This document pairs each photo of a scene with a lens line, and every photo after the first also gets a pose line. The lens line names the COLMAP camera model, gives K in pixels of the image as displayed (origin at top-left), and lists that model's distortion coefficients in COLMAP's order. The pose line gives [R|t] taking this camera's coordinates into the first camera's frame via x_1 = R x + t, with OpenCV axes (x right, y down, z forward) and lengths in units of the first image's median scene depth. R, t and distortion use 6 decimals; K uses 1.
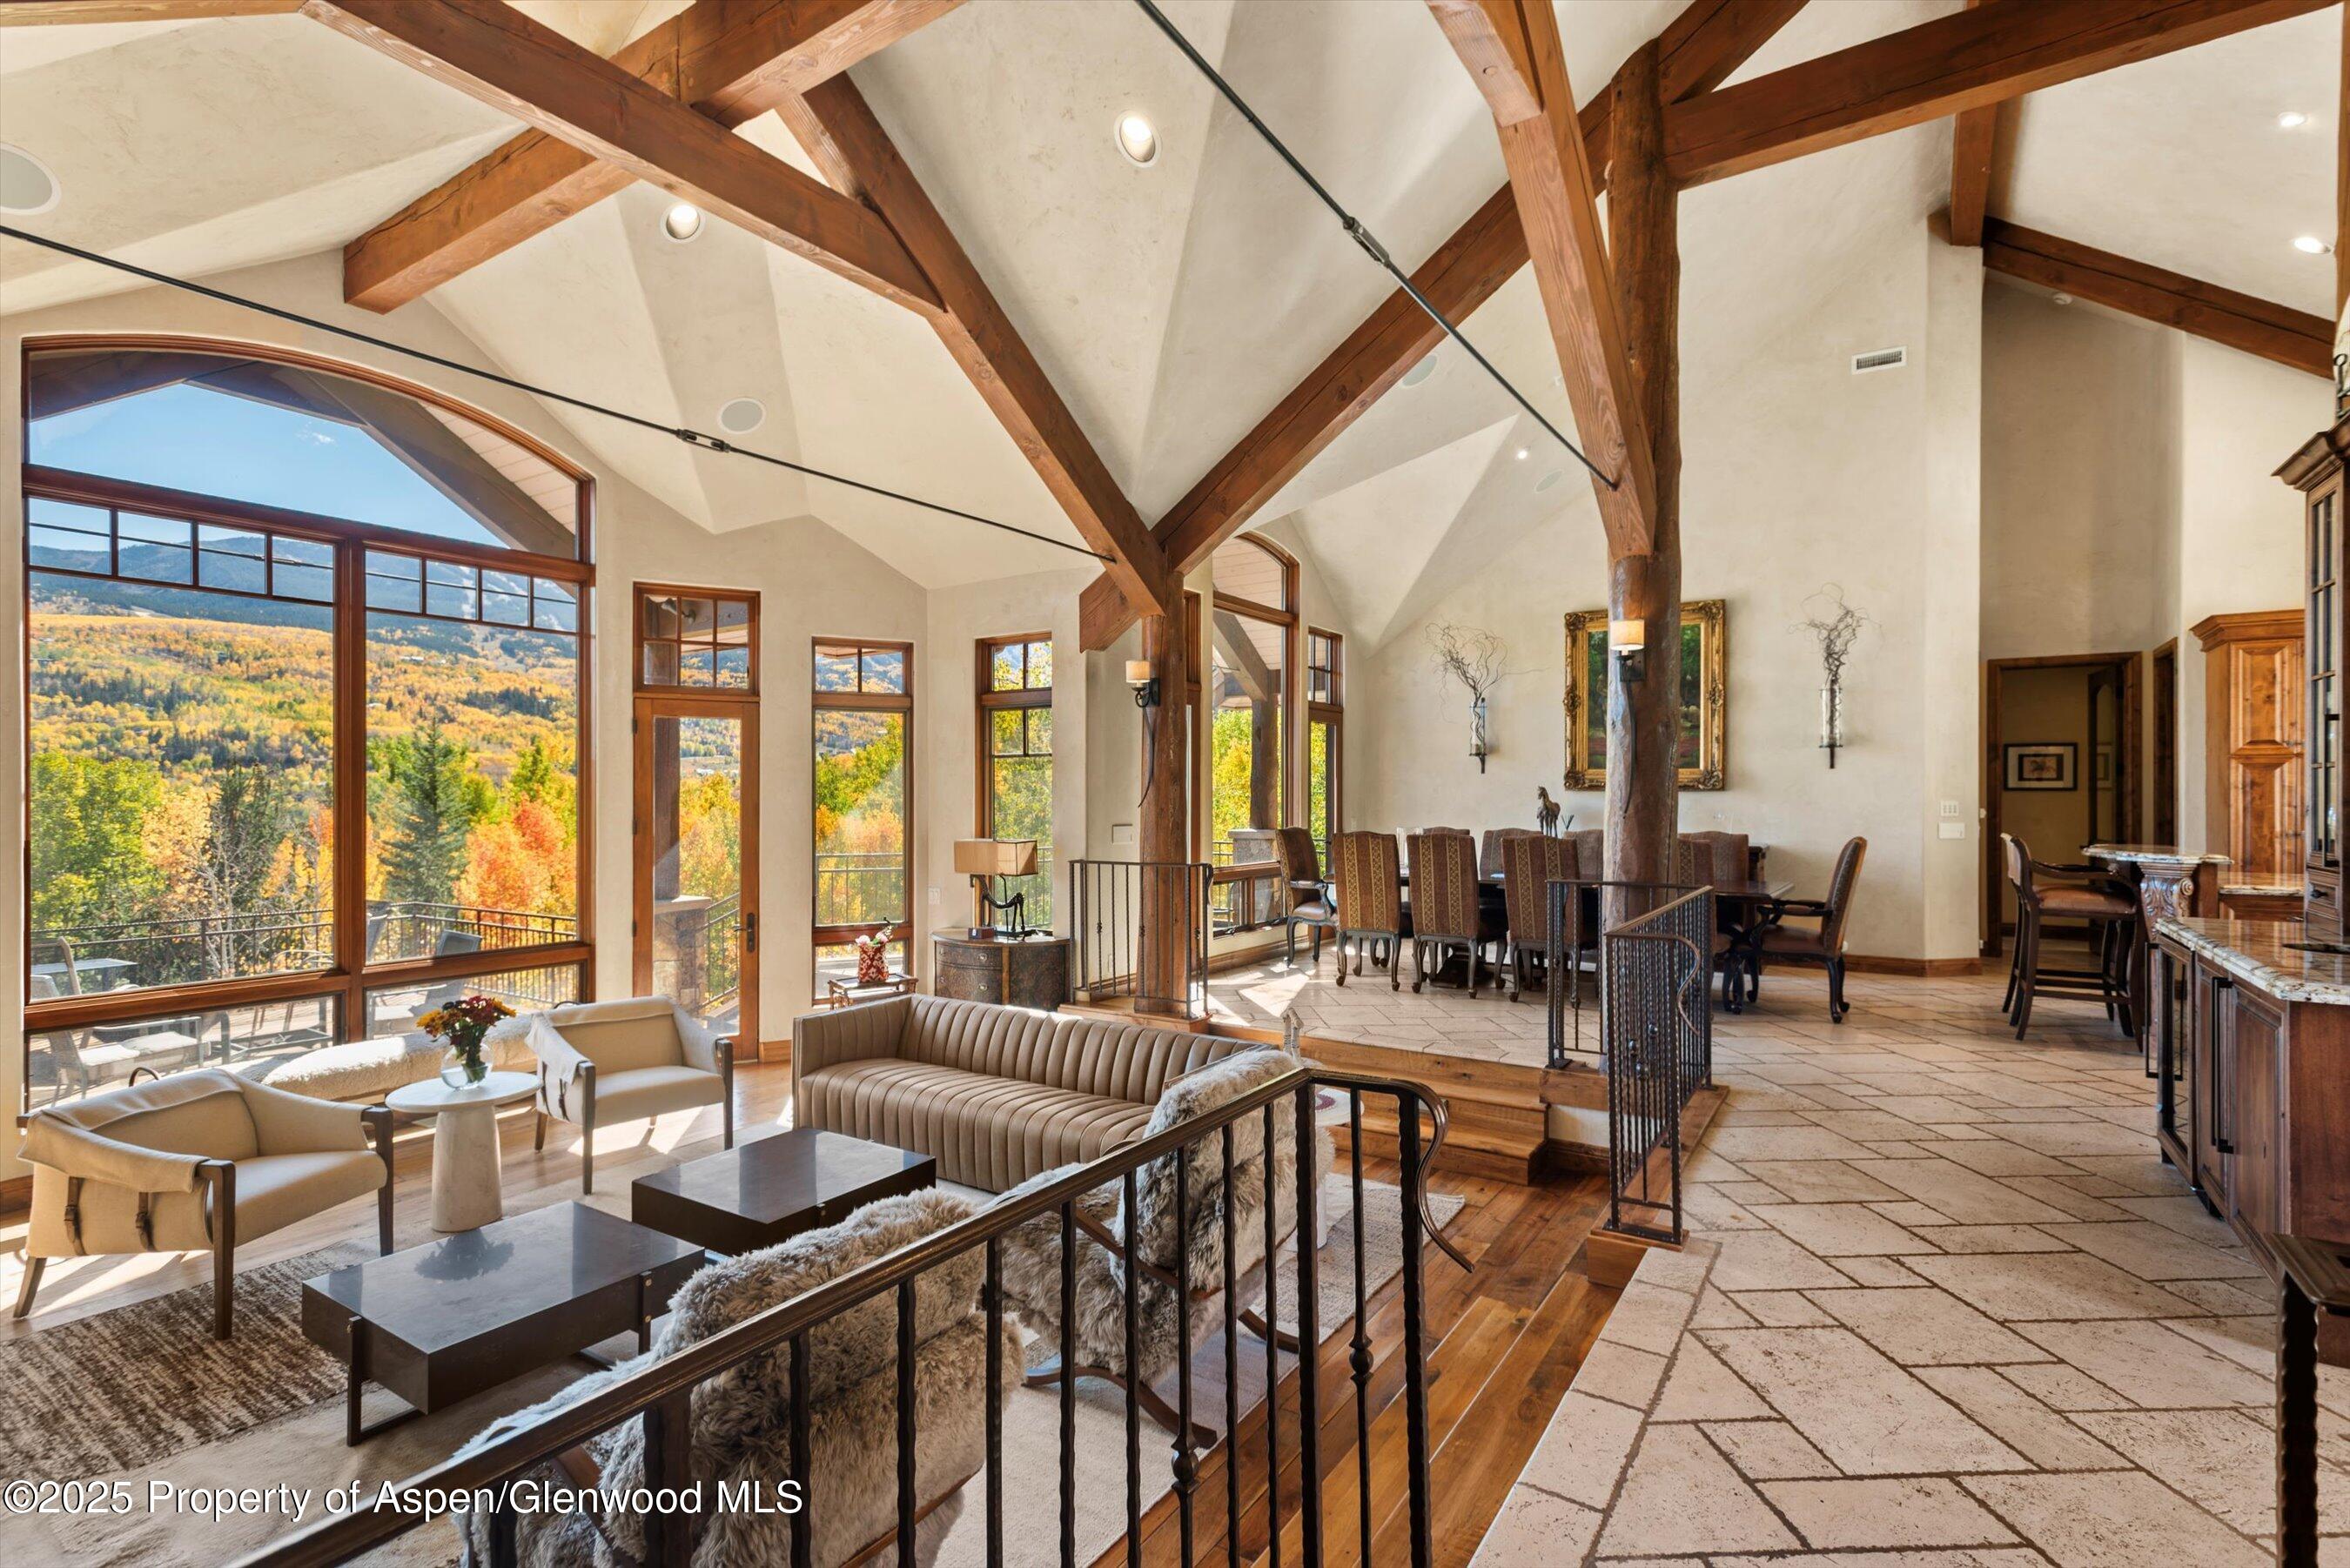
lens RADIAL K [[1118.8, 0, 1184.5], [0, 1118.8, 797.2], [0, 0, 1]] dist [0.016733, -0.004695]
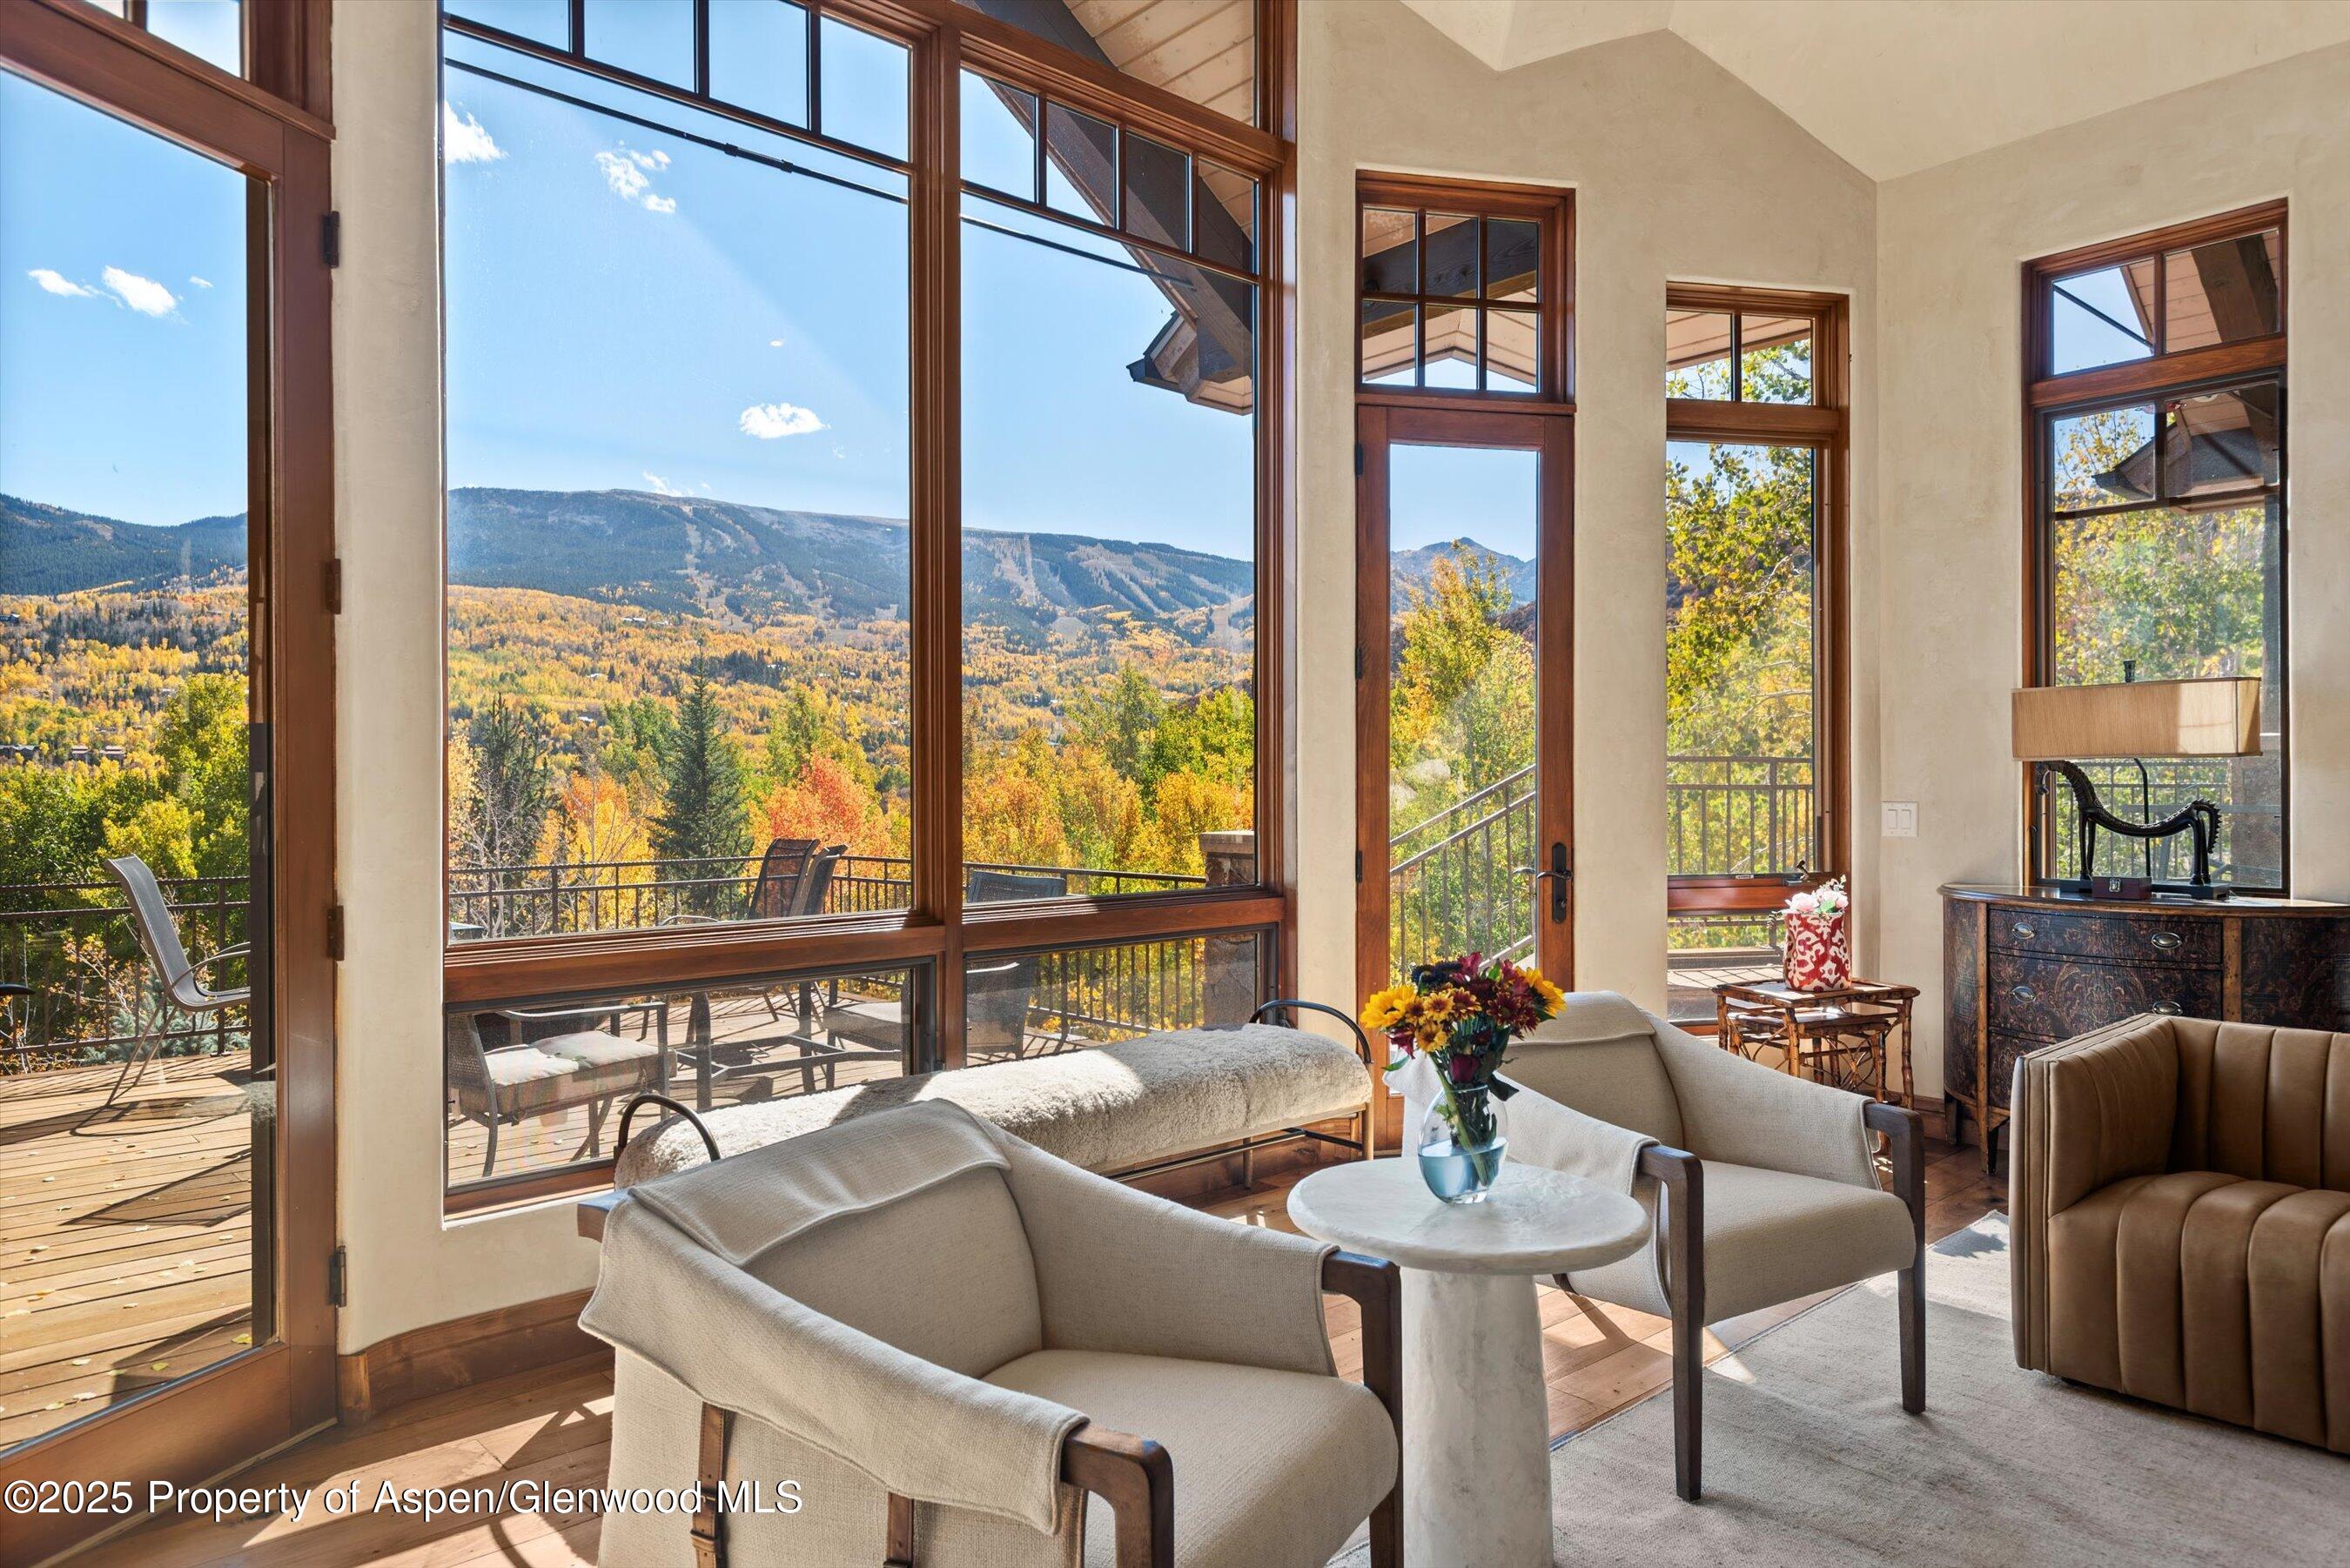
lens RADIAL K [[1479.7, 0, 1155.4], [0, 1479.7, 785.1], [0, 0, 1]] dist [0.020485, -0.011871]
pose [[0.967520, -0.002760, -0.252779, -0.400510], [0.002135, 0.999994, -0.002747, 0.080849], [0.252785, 0.002119, 0.967520, 0.330349]]
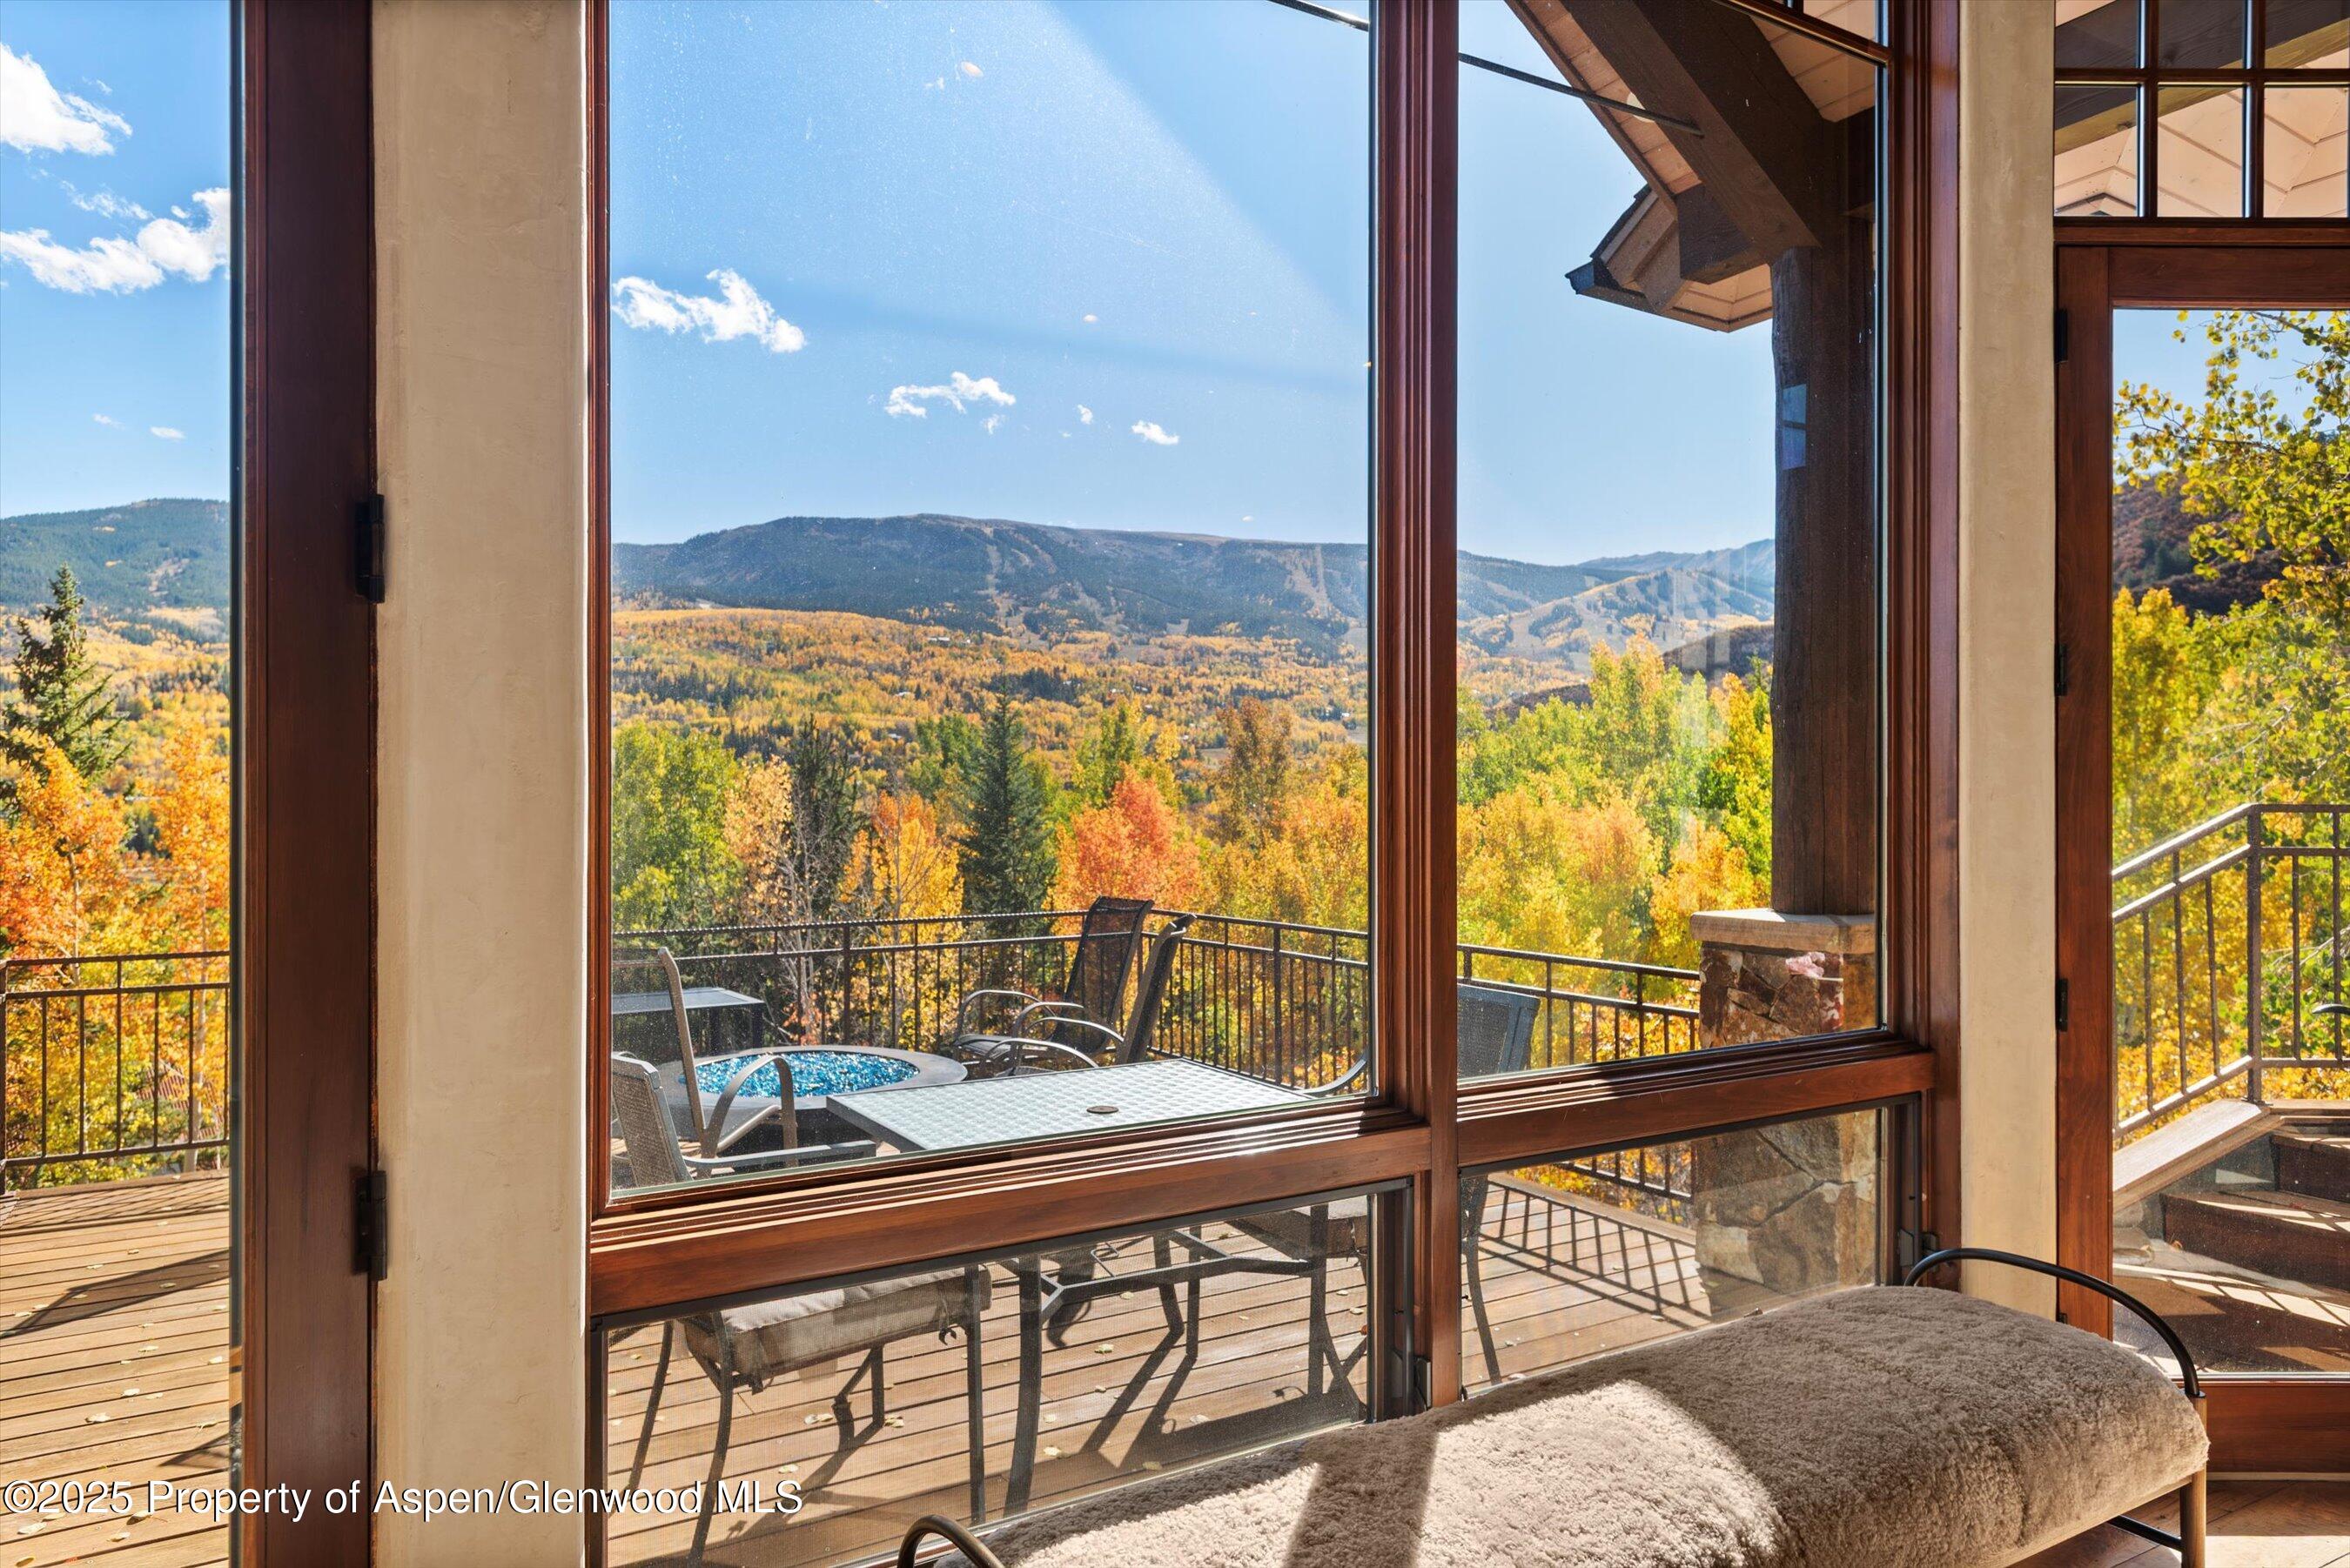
lens RADIAL K [[1479.7, 0, 1164.2], [0, 1479.7, 814.1], [0, 0, 1]] dist [0.020485, -0.011871]
pose [[0.903591, 0.003020, -0.428385, -0.522821], [0.000347, 0.999970, 0.007782, 0.061350], [0.428396, -0.007181, 0.903563, 0.516035]]
